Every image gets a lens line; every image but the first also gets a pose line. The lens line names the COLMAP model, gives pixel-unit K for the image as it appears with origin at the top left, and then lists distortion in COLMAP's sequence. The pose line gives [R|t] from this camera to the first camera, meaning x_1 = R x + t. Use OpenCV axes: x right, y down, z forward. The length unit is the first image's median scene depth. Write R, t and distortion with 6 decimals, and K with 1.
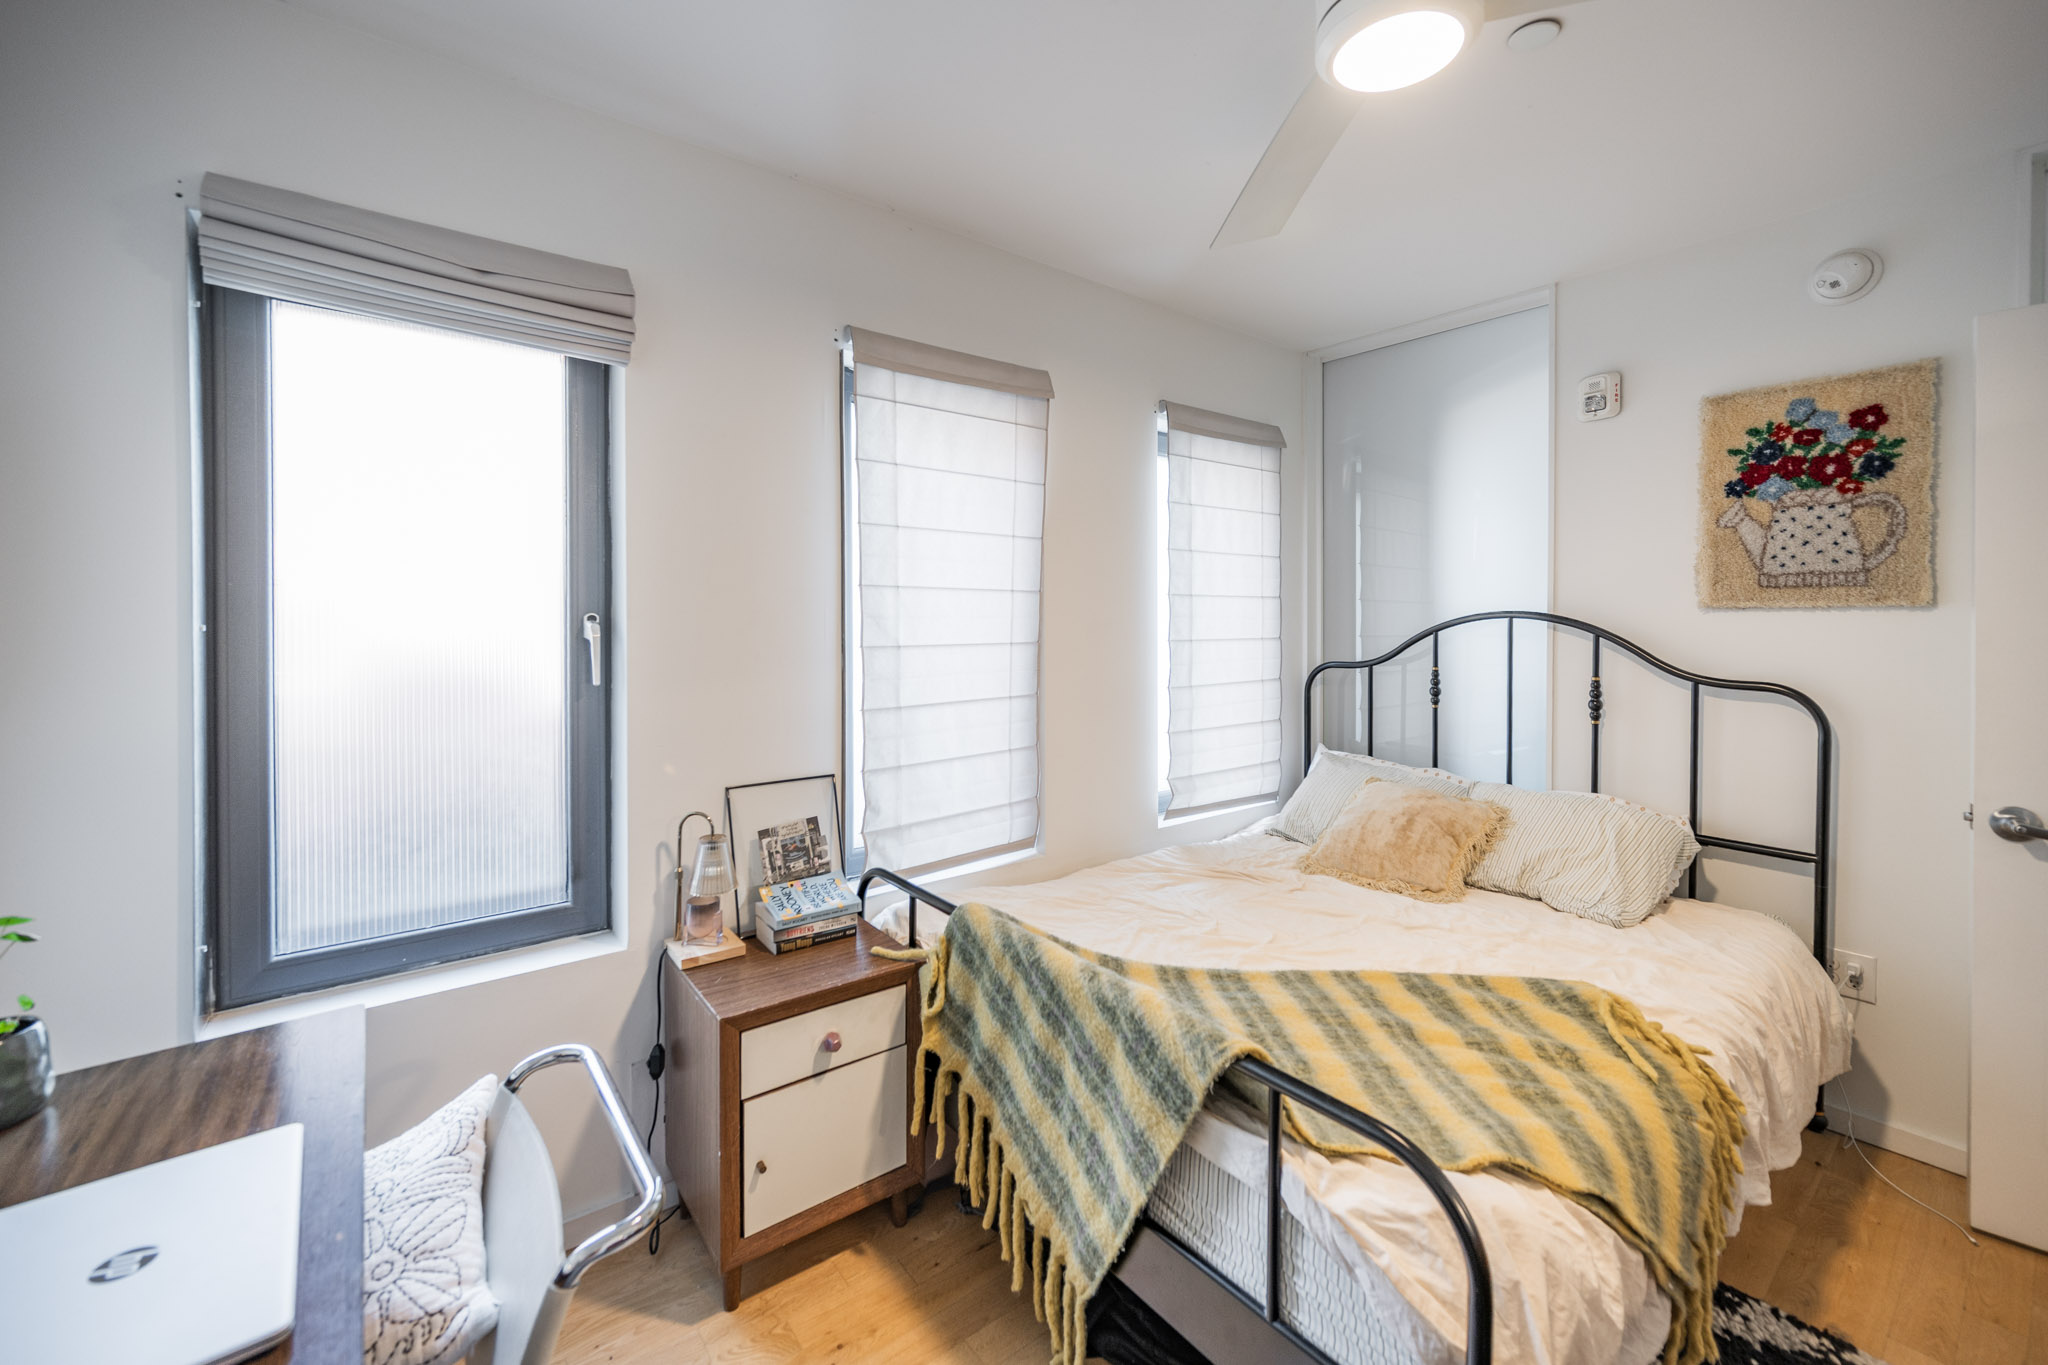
lens RADIAL K [[819.5, 0, 1037.1], [0, 819.5, 625.8], [0, 0, 1]] dist [-0.006470, -0.000111]
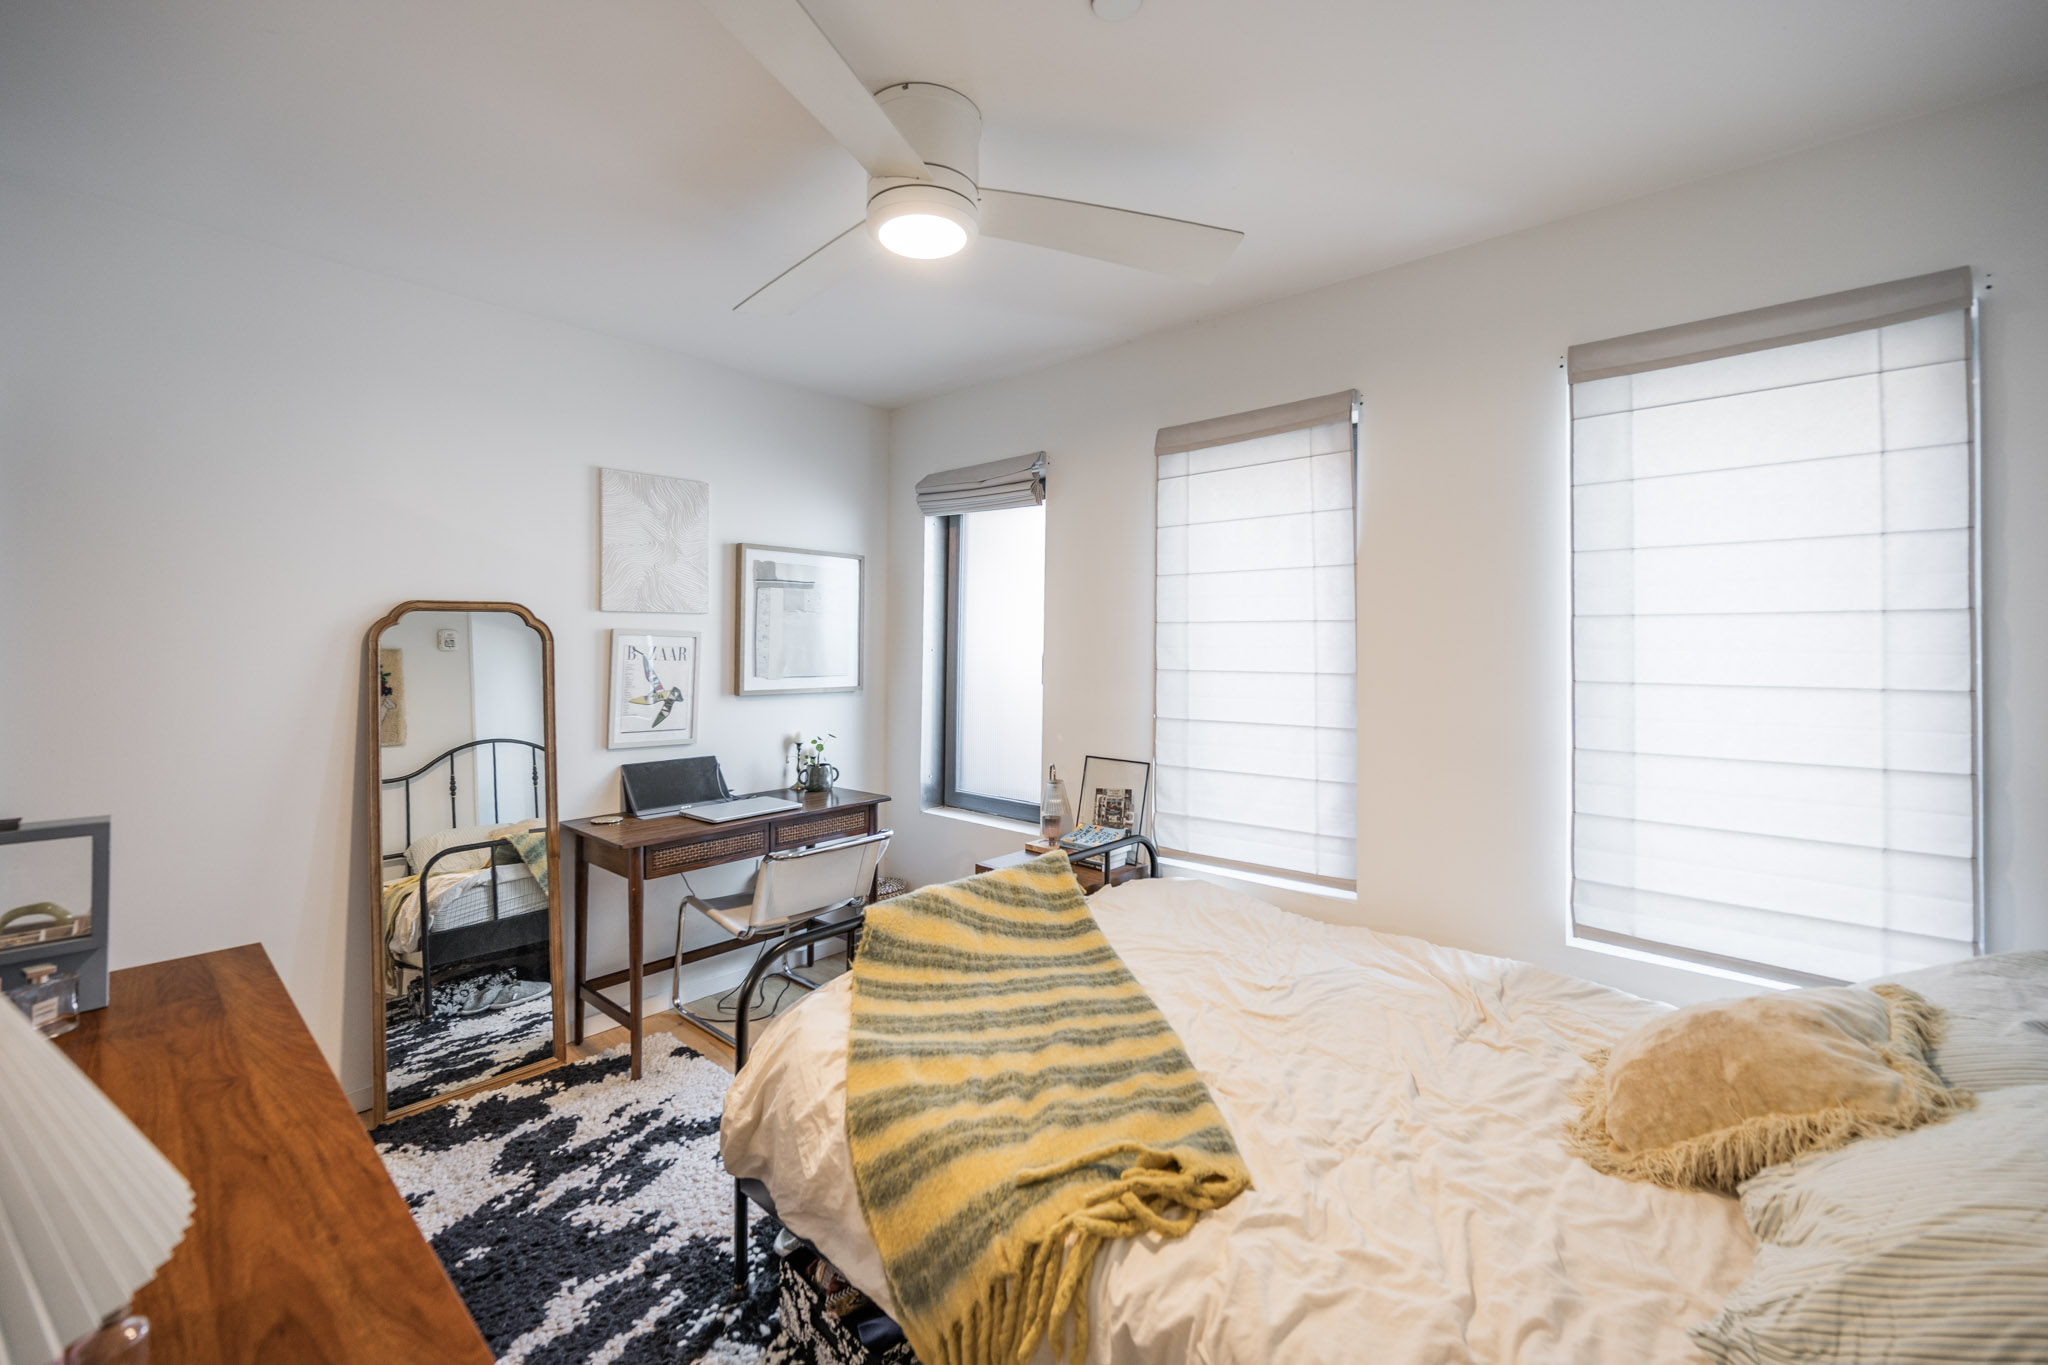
lens RADIAL K [[819.5, 0, 1031.4], [0, 819.5, 649.5], [0, 0, 1]] dist [-0.006470, -0.000111]
pose [[0.175214, -0.003027, -0.984526, 1.016401], [-0.020093, 0.999776, -0.006650, 0.005838], [0.984325, 0.020947, 0.175114, 0.547396]]
